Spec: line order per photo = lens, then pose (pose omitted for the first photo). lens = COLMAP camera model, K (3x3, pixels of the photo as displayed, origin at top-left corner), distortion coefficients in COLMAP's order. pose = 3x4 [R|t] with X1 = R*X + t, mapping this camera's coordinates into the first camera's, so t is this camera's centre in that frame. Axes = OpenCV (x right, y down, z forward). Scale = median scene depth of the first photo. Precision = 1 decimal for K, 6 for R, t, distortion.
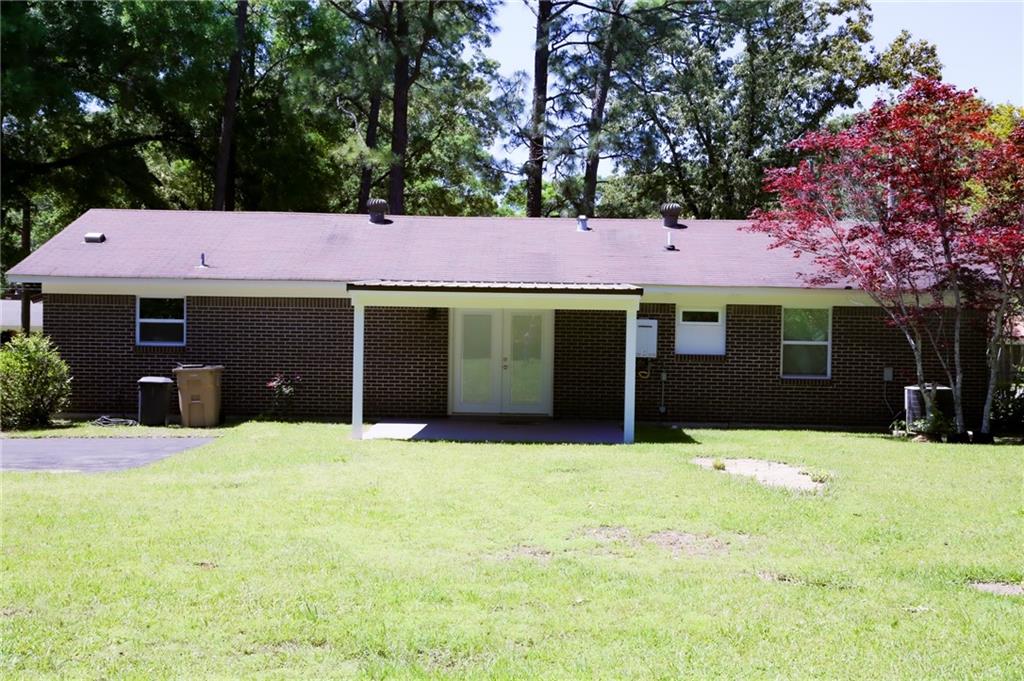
lens RADIAL K [[1300.9, 0, 512.0], [0, 1300.9, 340.5], [0, 0, 1]] dist [-0.006875, -0.020707]
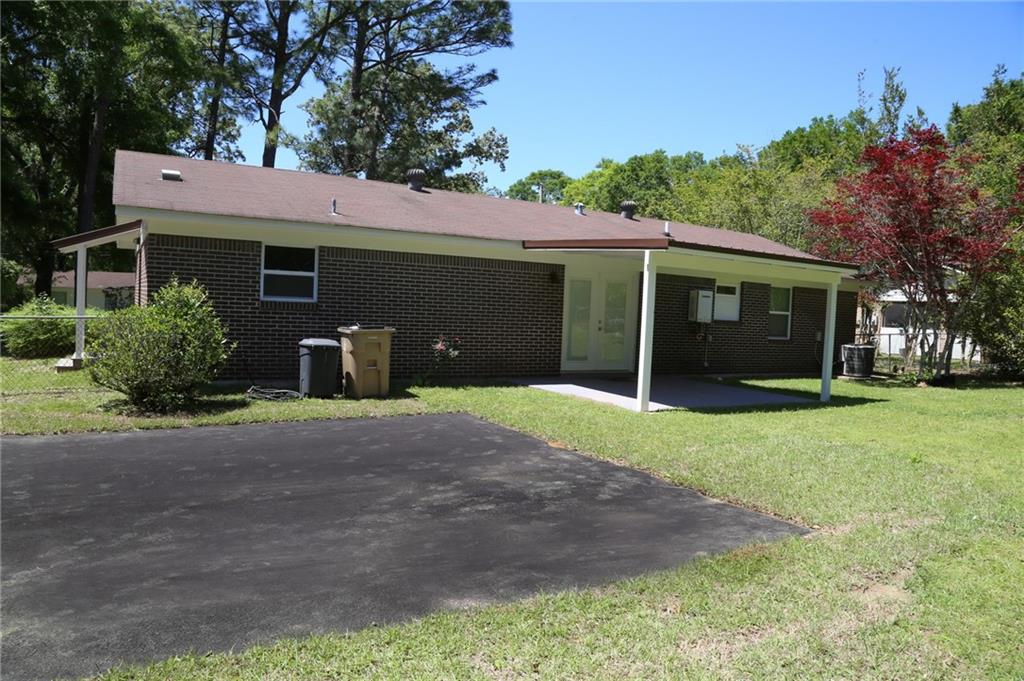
lens RADIAL K [[698.8, 0, 512.0], [0, 698.8, 340.5], [0, 0, 1]] dist [-0.118676, 0.057162]
pose [[0.872878, -0.000128, 0.487939, -0.364362], [-0.026100, 0.998556, 0.046954, 0.004509], [-0.487241, -0.053720, 0.871614, 0.519113]]
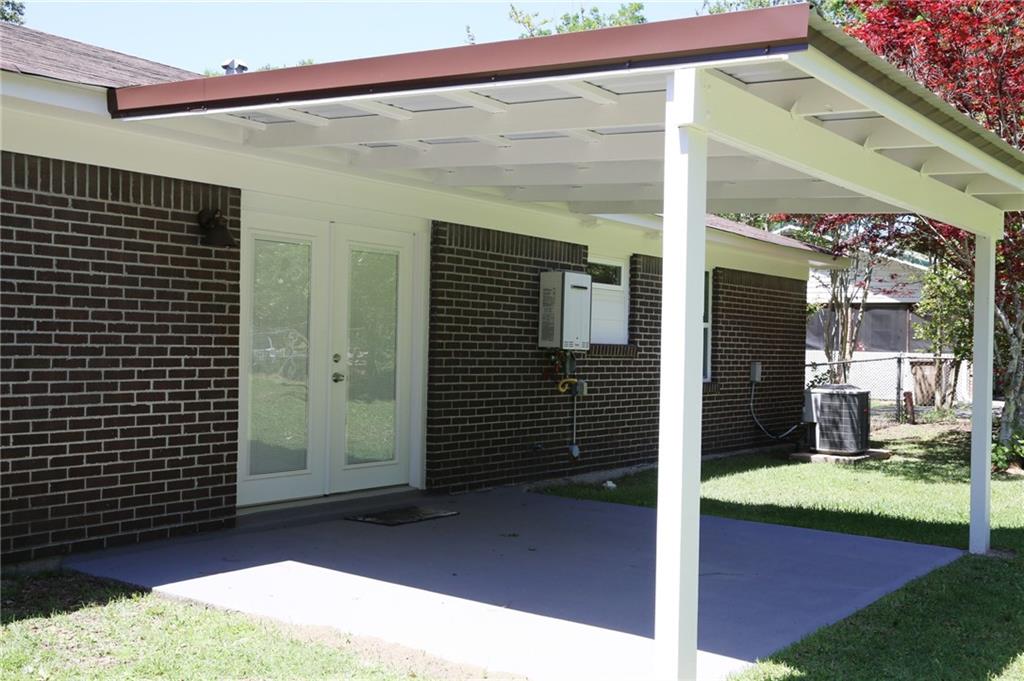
lens RADIAL K [[1127.8, 0, 512.0], [0, 1127.8, 340.5], [0, 0, 1]] dist [0.175279, 0.000605]
pose [[0.615854, -0.002047, 0.787857, -0.248804], [0.009553, 0.999943, -0.004869, 0.011394], [-0.787802, 0.010525, 0.615838, 0.746874]]
